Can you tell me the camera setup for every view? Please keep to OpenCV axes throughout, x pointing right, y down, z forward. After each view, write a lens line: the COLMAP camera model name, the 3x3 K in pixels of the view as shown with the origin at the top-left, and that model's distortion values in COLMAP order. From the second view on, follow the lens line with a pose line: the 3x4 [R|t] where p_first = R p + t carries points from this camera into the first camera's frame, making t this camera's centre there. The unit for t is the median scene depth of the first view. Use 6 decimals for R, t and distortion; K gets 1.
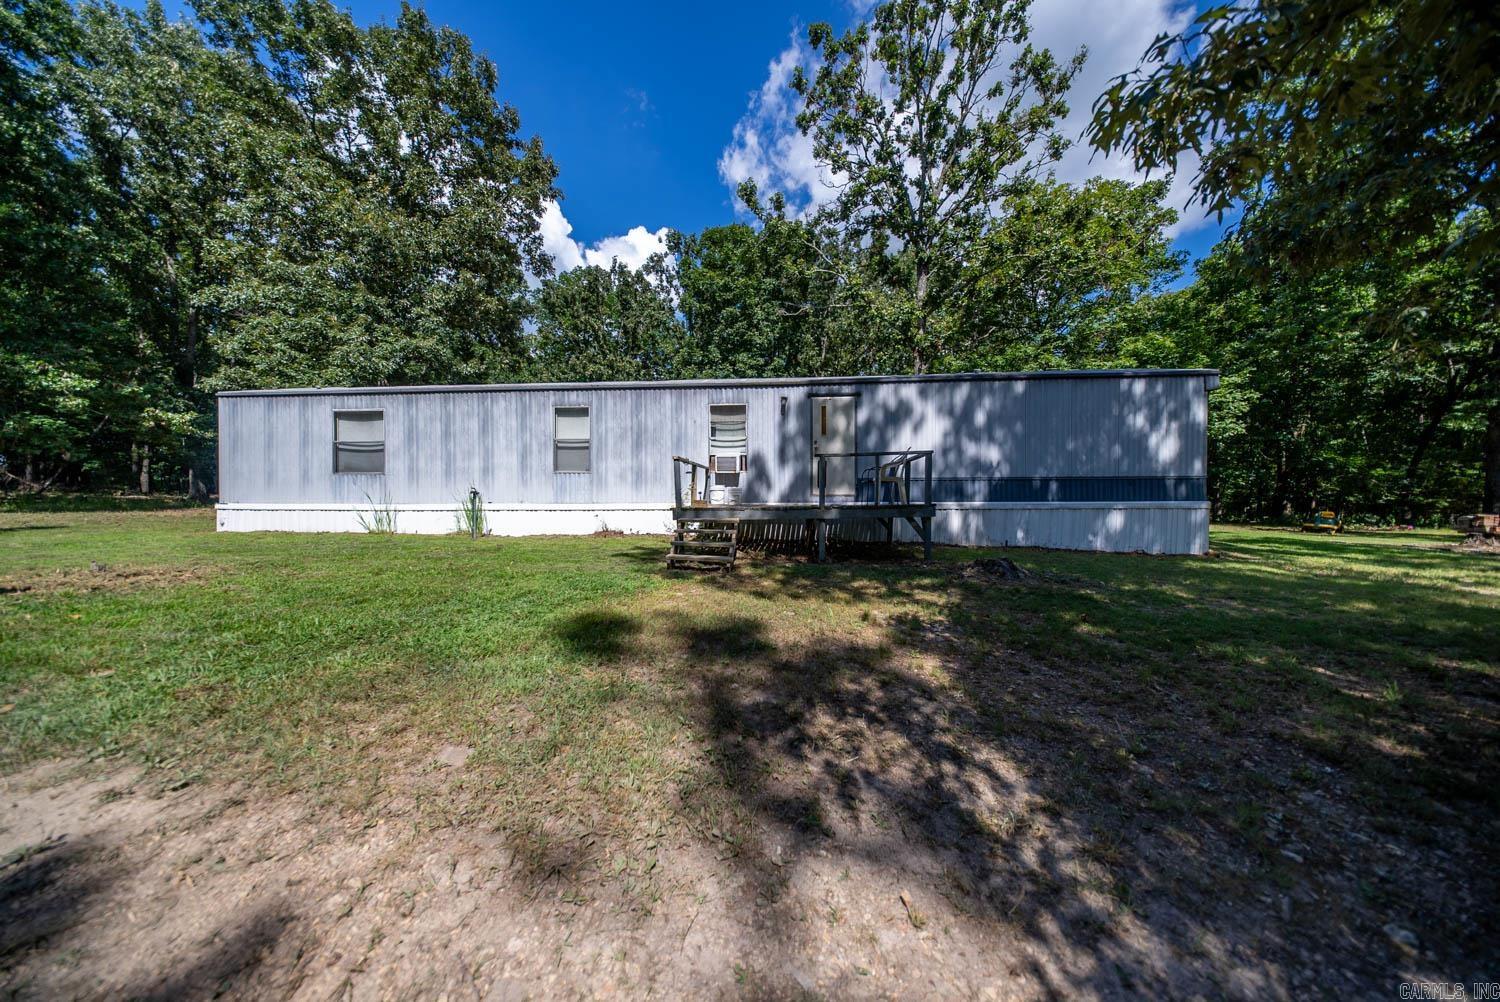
lens RADIAL K [[444.6, 0, 751.8], [0, 444.6, 503.1], [0, 0, 1]] dist [-0.000049, -0.000430]
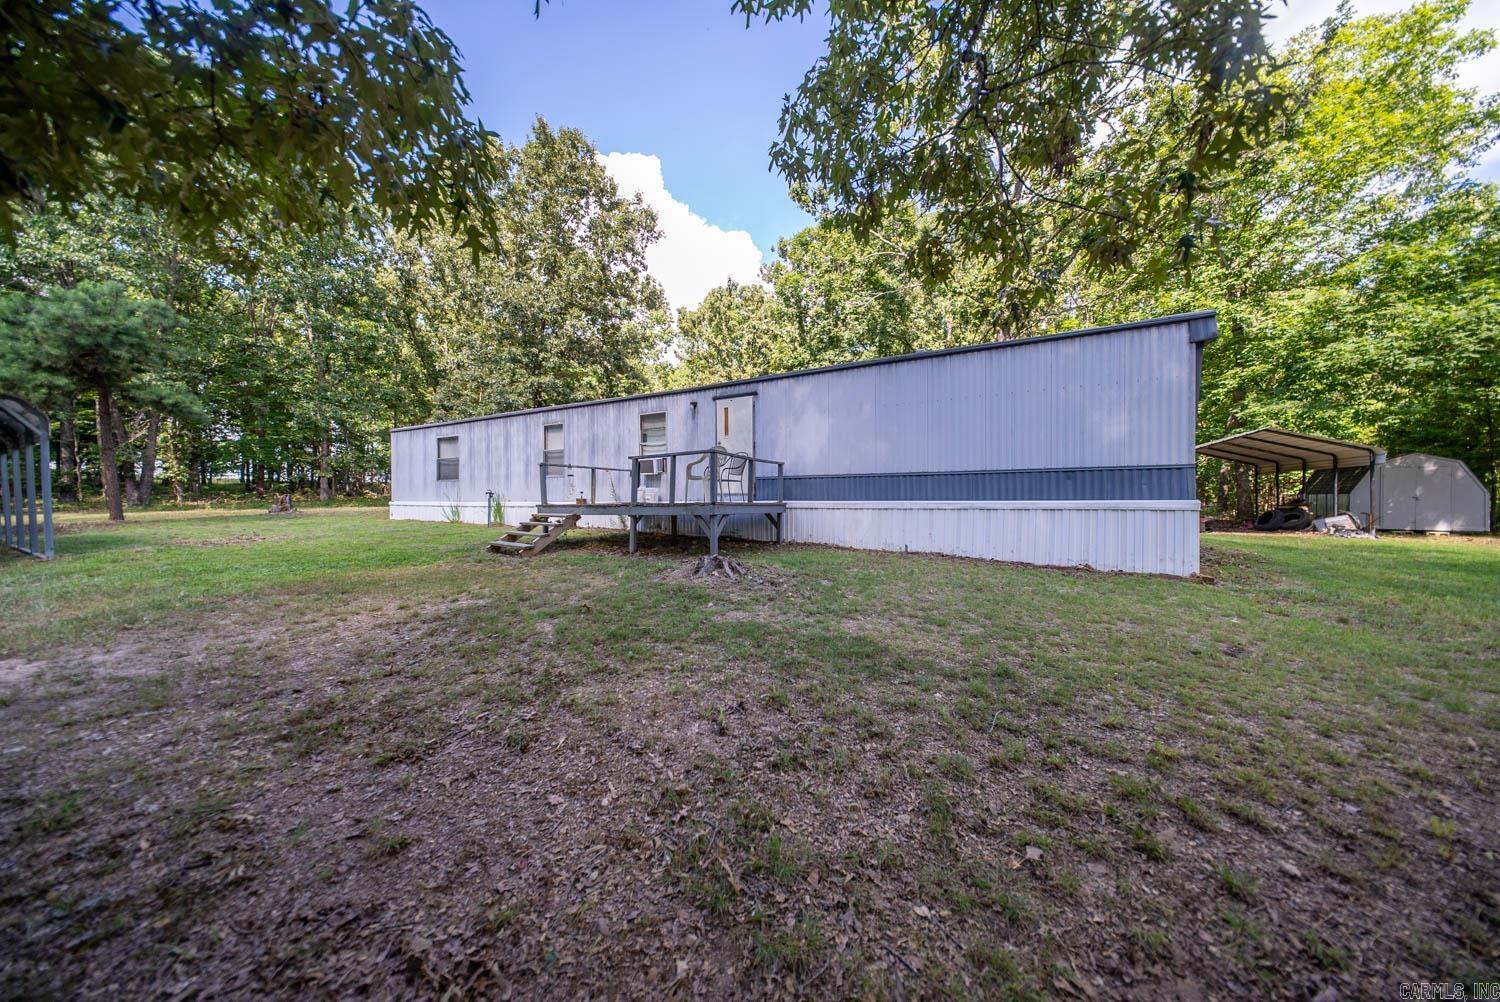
lens RADIAL K [[444.6, 0, 752.2], [0, 444.6, 501.9], [0, 0, 1]] dist [-0.000049, -0.000430]
pose [[0.918006, 0.001811, -0.396563, 0.595789], [-0.003150, 0.999991, -0.002724, 0.003213], [0.396554, 0.003750, 0.918004, 0.077939]]
